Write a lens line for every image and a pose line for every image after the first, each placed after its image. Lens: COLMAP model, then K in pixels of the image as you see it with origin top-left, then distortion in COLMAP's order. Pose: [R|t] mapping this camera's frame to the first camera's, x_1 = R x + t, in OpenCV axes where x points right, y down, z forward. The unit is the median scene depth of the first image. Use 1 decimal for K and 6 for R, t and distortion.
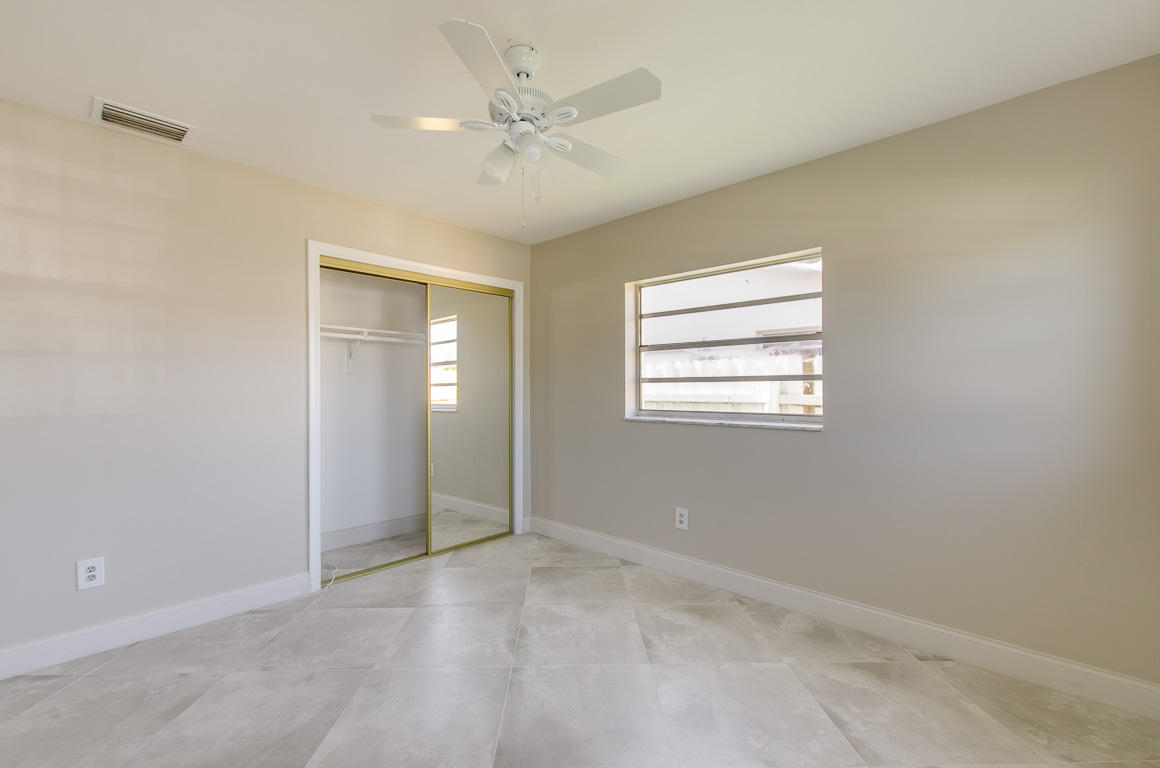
lens RADIAL K [[505.7, 0, 584.3], [0, 505.7, 386.7], [0, 0, 1]] dist [0.007694, -0.003171]
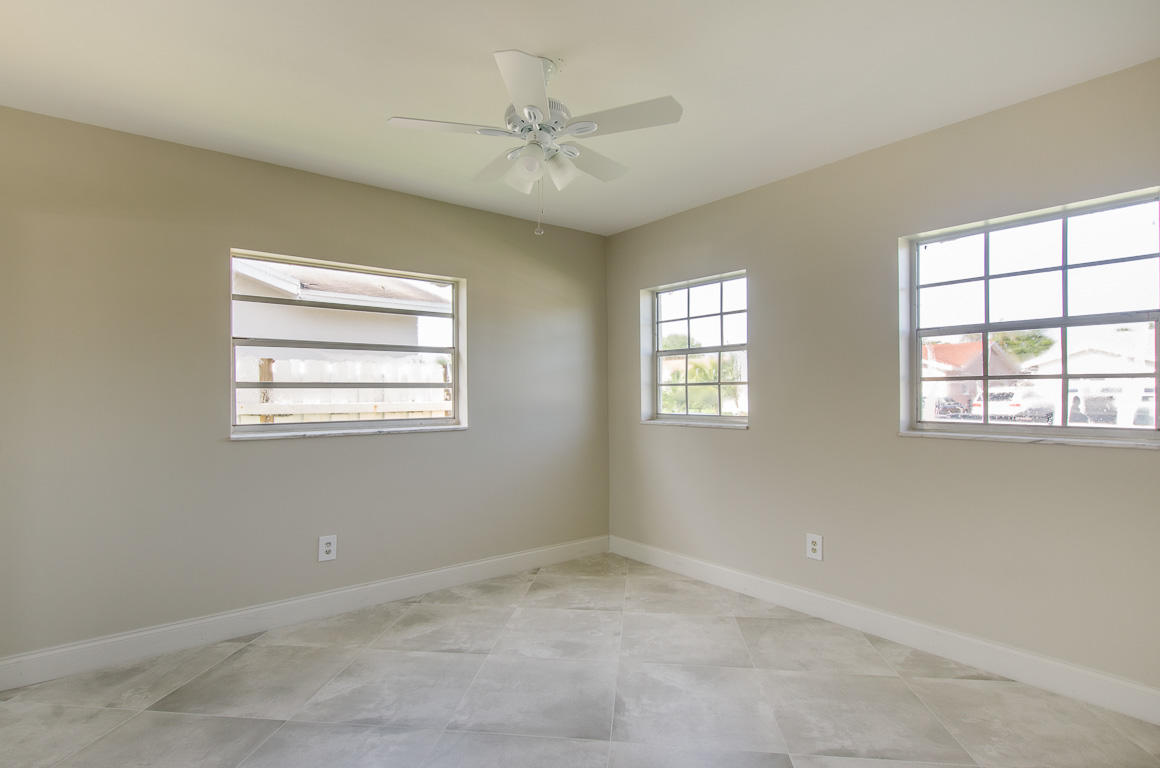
lens RADIAL K [[589.1, 0, 580.1], [0, 589.1, 388.0], [0, 0, 1]] dist [0.005433, -0.000552]
pose [[0.116690, 0.011435, 0.993103, -0.995698], [-0.000739, 0.999934, -0.011426, 0.002234], [-0.993168, 0.000599, 0.116691, 0.611692]]
